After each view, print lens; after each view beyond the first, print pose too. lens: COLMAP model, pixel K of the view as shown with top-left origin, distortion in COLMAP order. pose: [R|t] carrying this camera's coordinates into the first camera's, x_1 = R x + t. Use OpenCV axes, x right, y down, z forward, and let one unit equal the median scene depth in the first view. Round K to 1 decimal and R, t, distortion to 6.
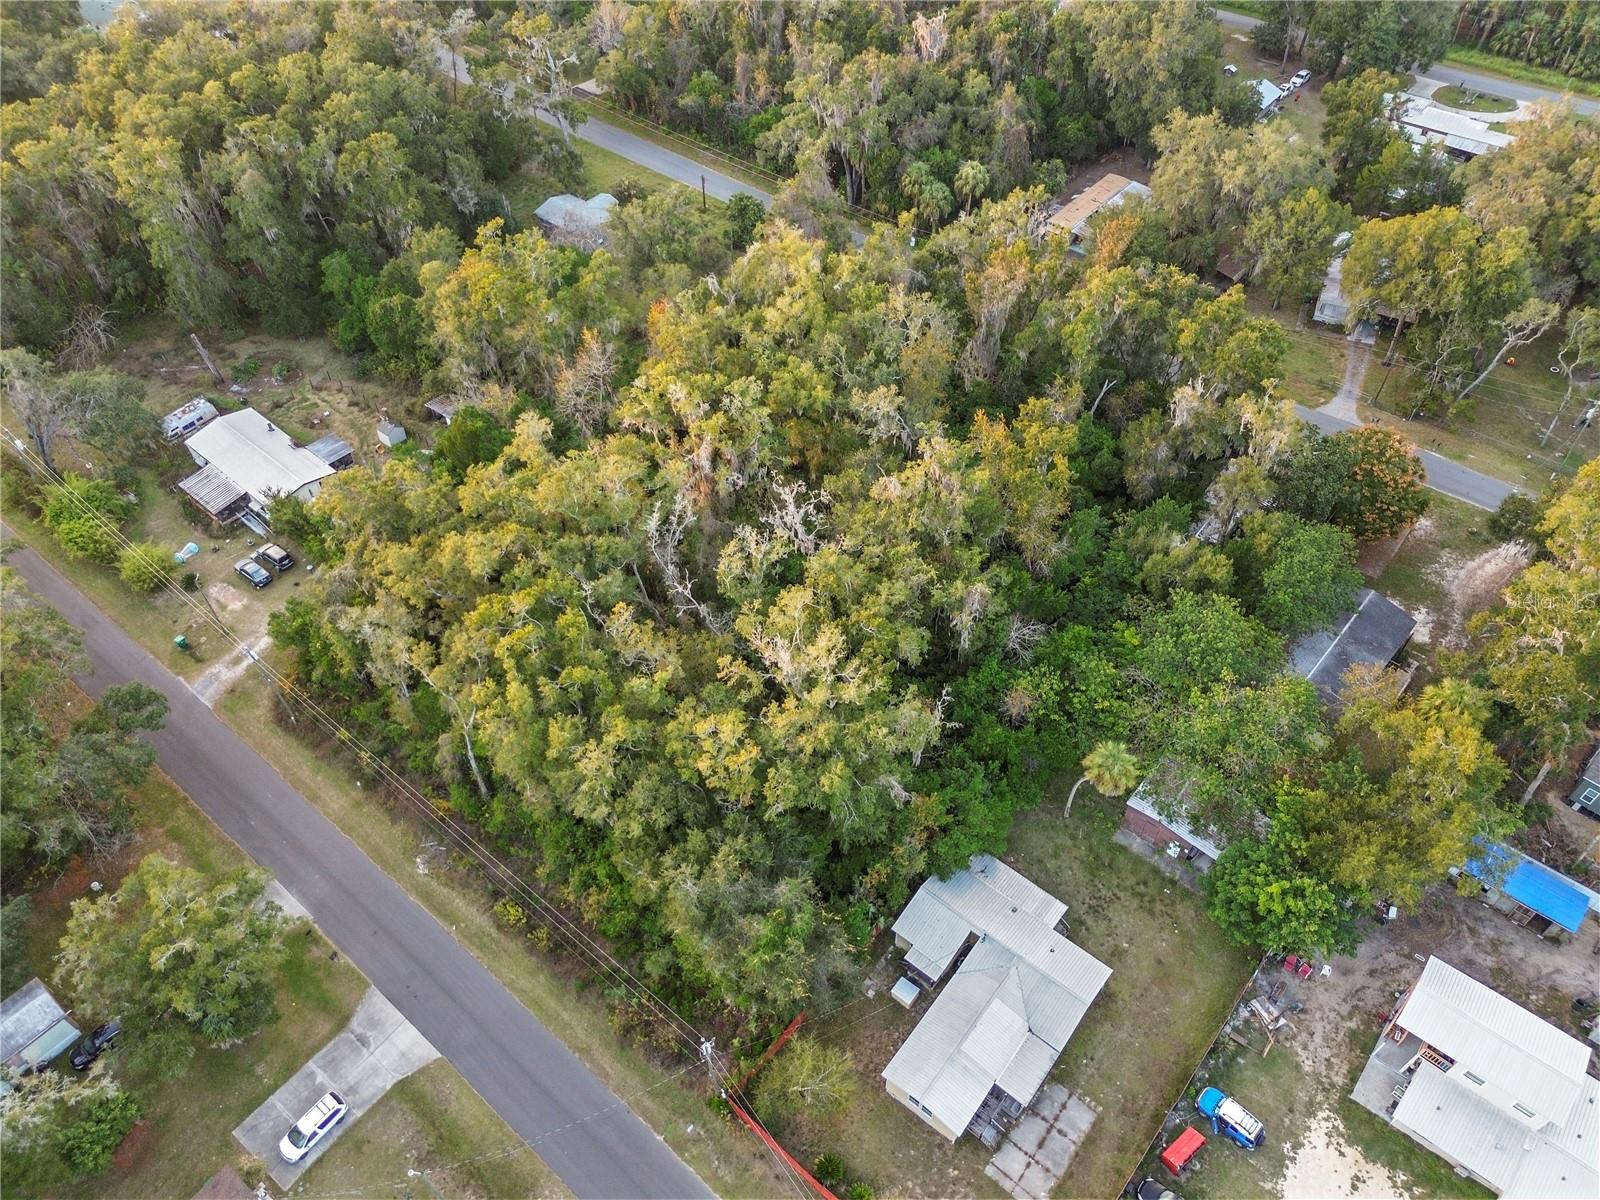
lens RADIAL K [[1131.5, 0, 799.9], [0, 1131.5, 602.6], [0, 0, 1]] dist [0.074997, -0.074476]
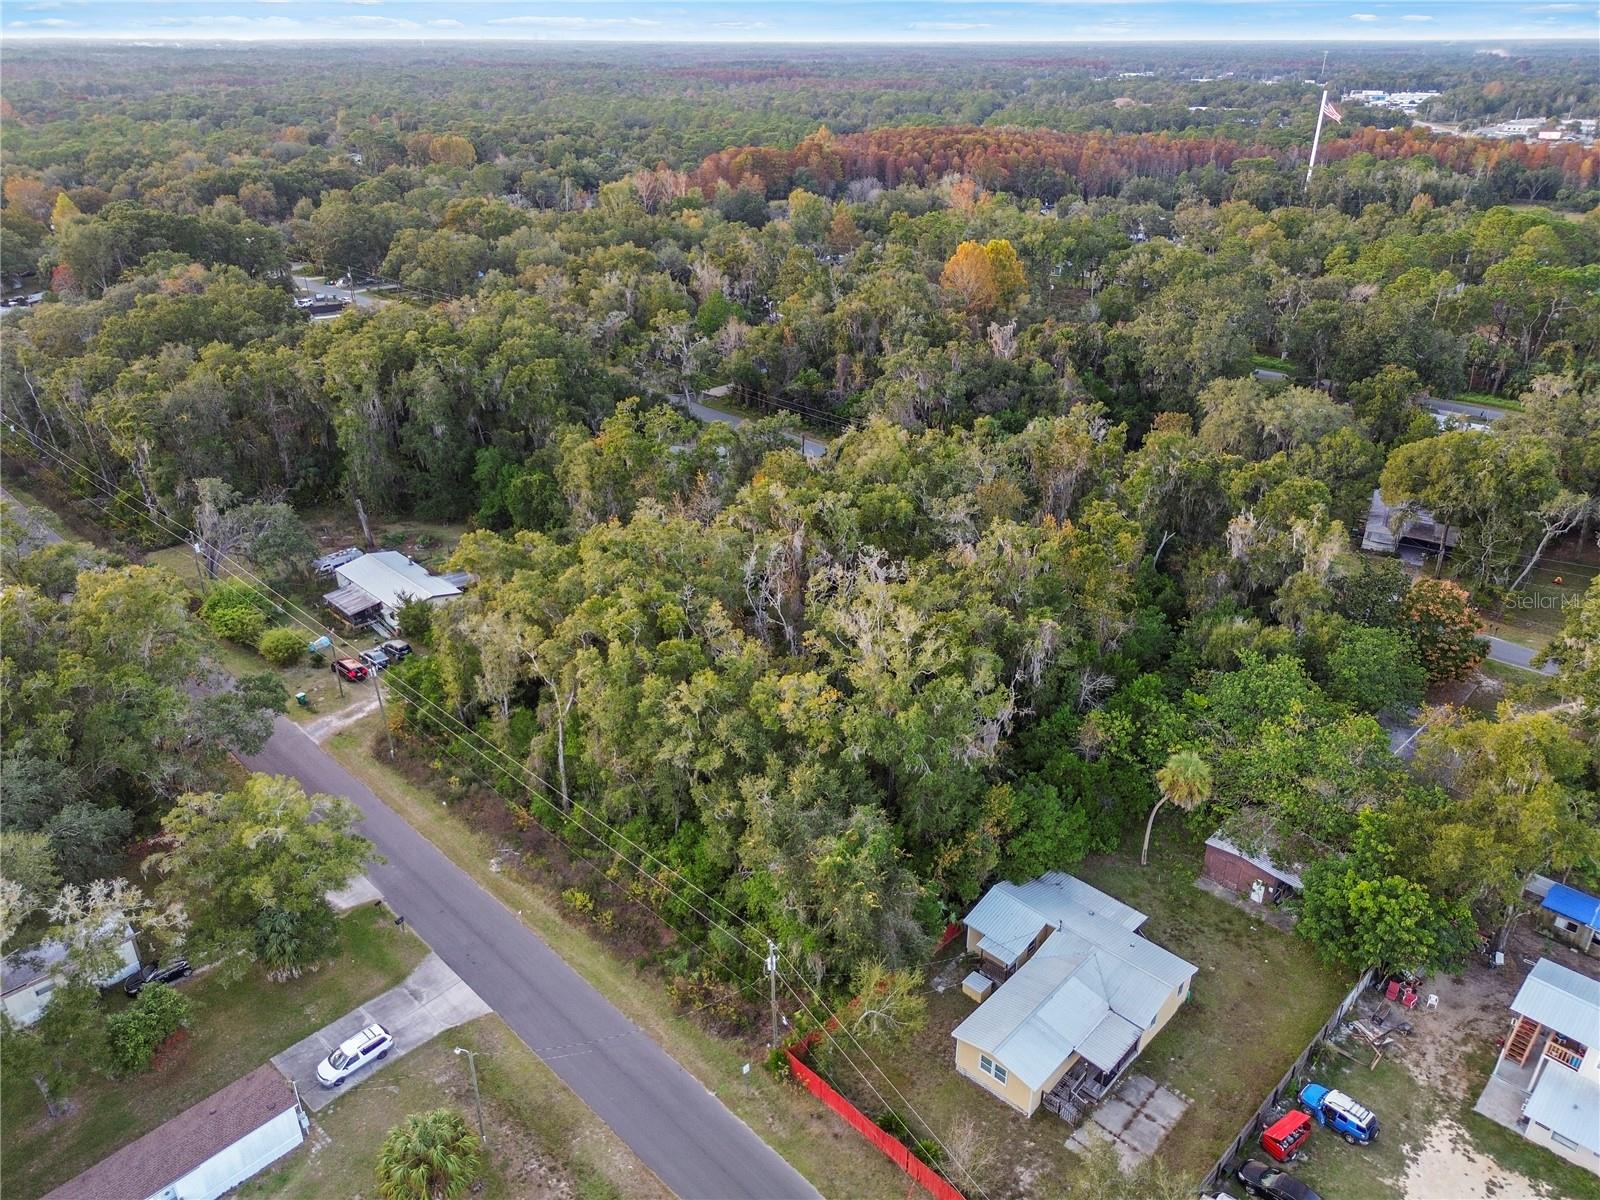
lens RADIAL K [[1131.5, 0, 799.9], [0, 1131.5, 602.6], [0, 0, 1]] dist [0.074997, -0.074476]
pose [[0.996646, 0.045144, -0.068255, -0.004372], [-0.067026, 0.928843, -0.364361, 0.392030], [0.046950, 0.367714, 0.928753, -0.009744]]
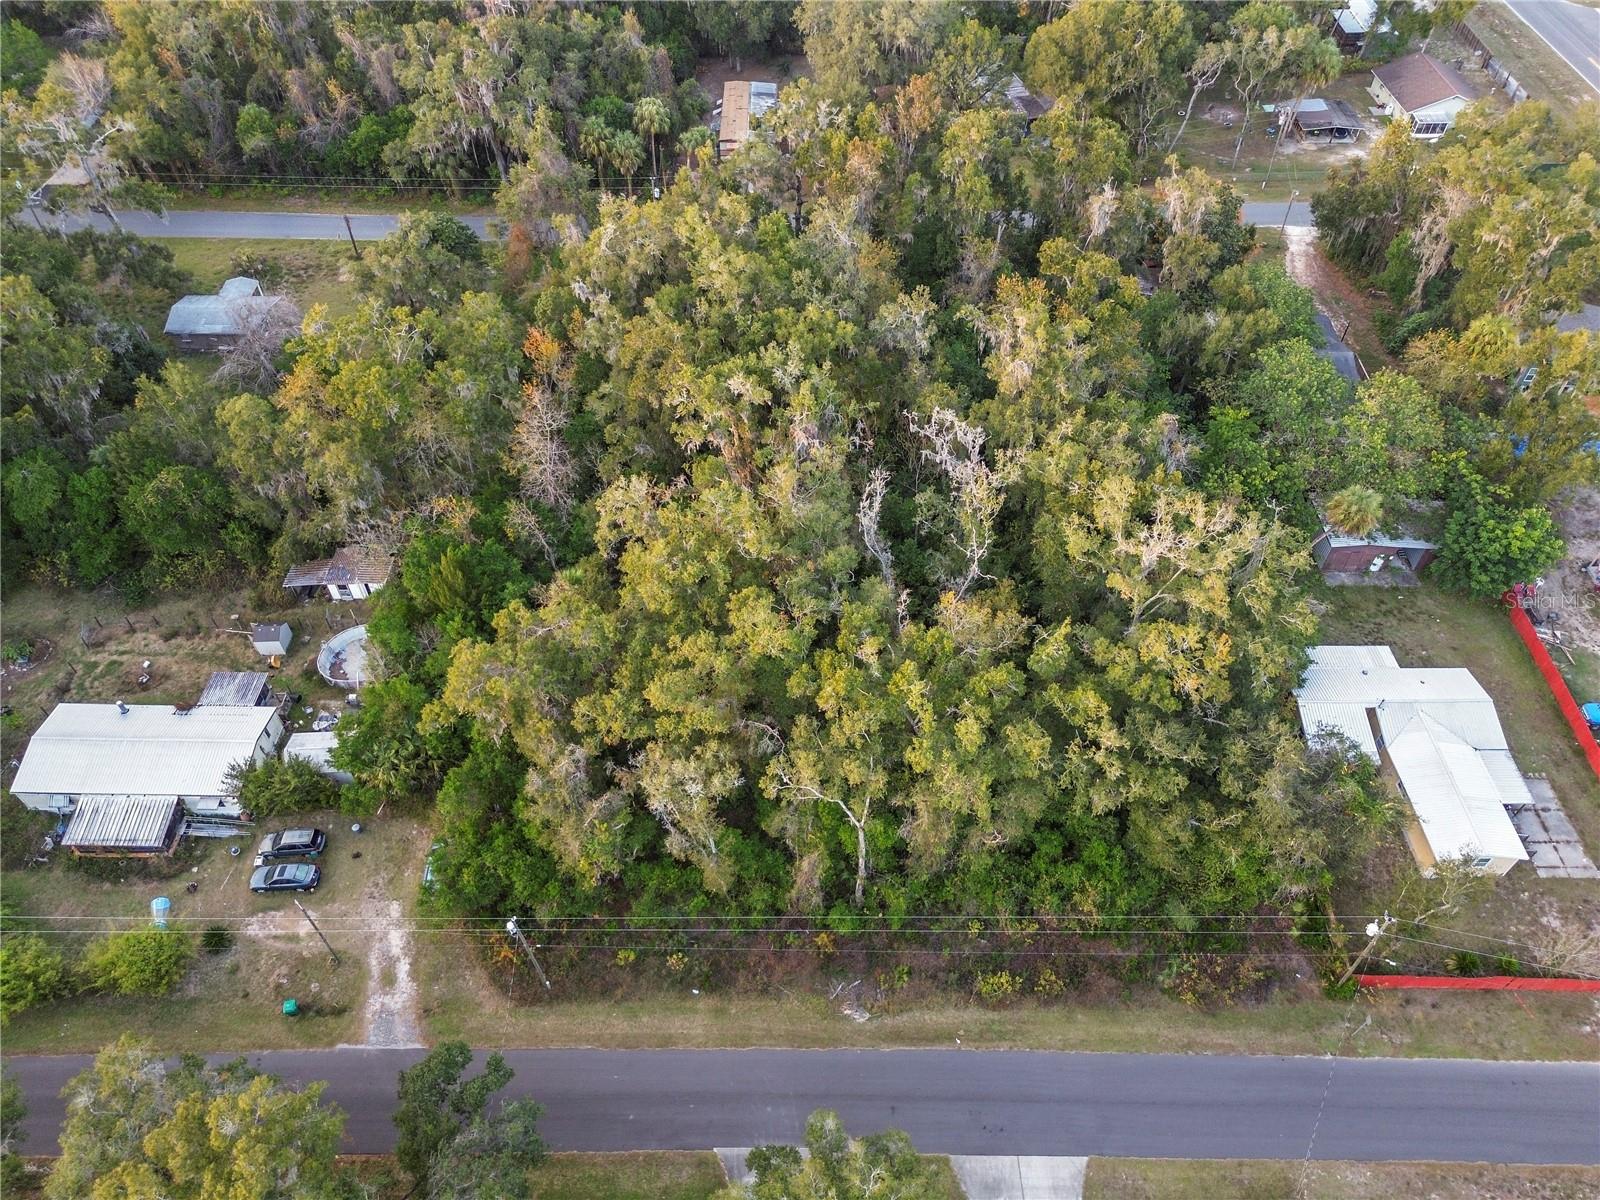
lens RADIAL K [[1131.5, 0, 799.9], [0, 1131.5, 602.6], [0, 0, 1]] dist [0.074997, -0.074476]
pose [[0.768316, -0.473471, 0.430715, -0.614228], [0.469966, 0.874133, 0.122574, -0.150476], [-0.434537, 0.108246, 0.894125, 0.289405]]
